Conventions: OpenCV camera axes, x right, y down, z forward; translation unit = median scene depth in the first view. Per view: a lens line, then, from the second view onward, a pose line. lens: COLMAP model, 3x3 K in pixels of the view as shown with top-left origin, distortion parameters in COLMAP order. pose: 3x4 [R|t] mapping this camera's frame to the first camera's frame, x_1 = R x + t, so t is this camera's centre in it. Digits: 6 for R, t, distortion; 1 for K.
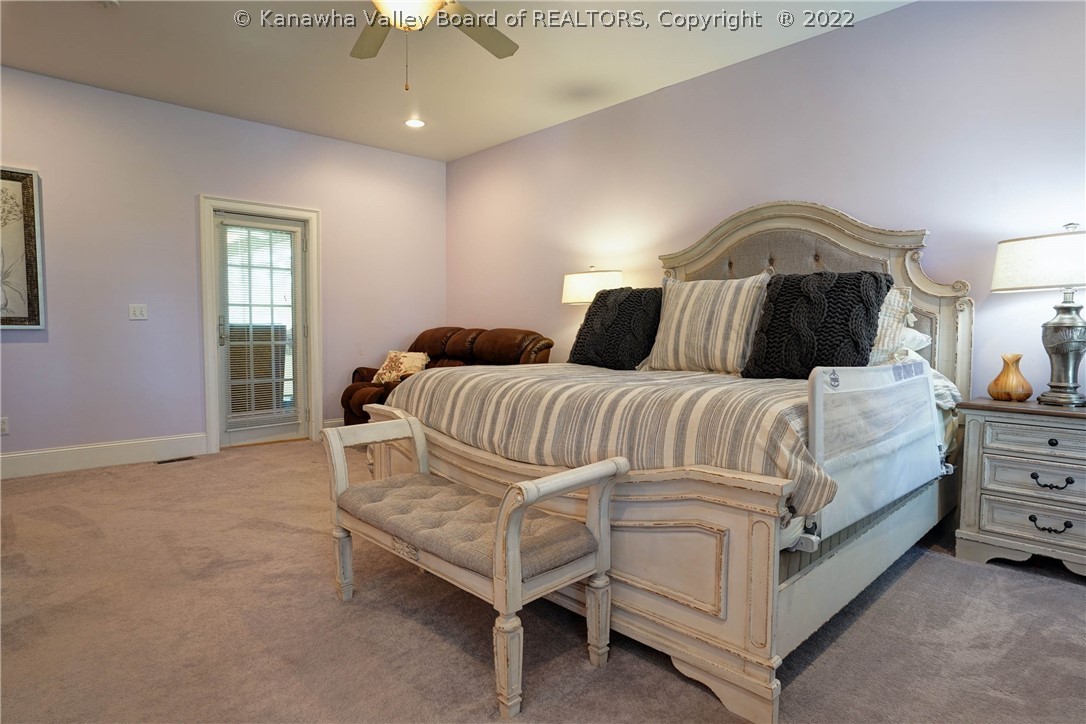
lens RADIAL K [[634.6, 0, 543.0], [0, 634.6, 362.0], [0, 0, 1]] dist [0.067576, 0.000210]
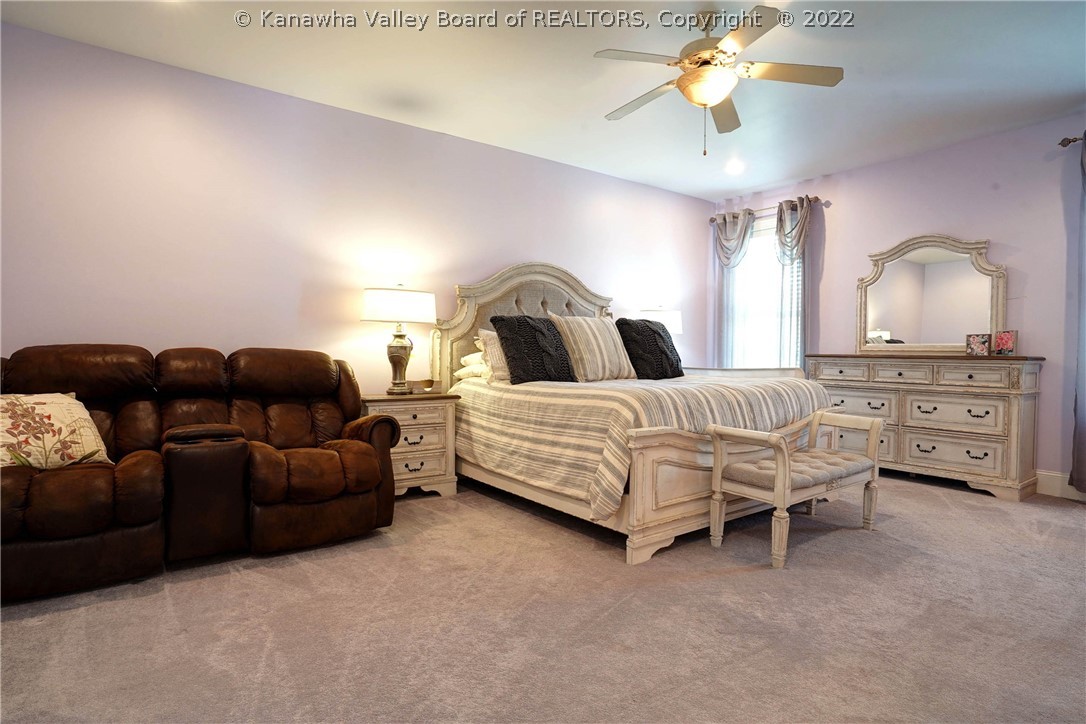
lens RADIAL K [[546.8, 0, 543.0], [0, 546.8, 362.0], [0, 0, 1]] dist [-0.000897, -0.000055]
pose [[0.142757, -0.026521, 0.989402, -0.655845], [0.053494, 0.998387, 0.019044, -0.028873], [-0.988311, 0.050209, 0.143945, 0.588022]]
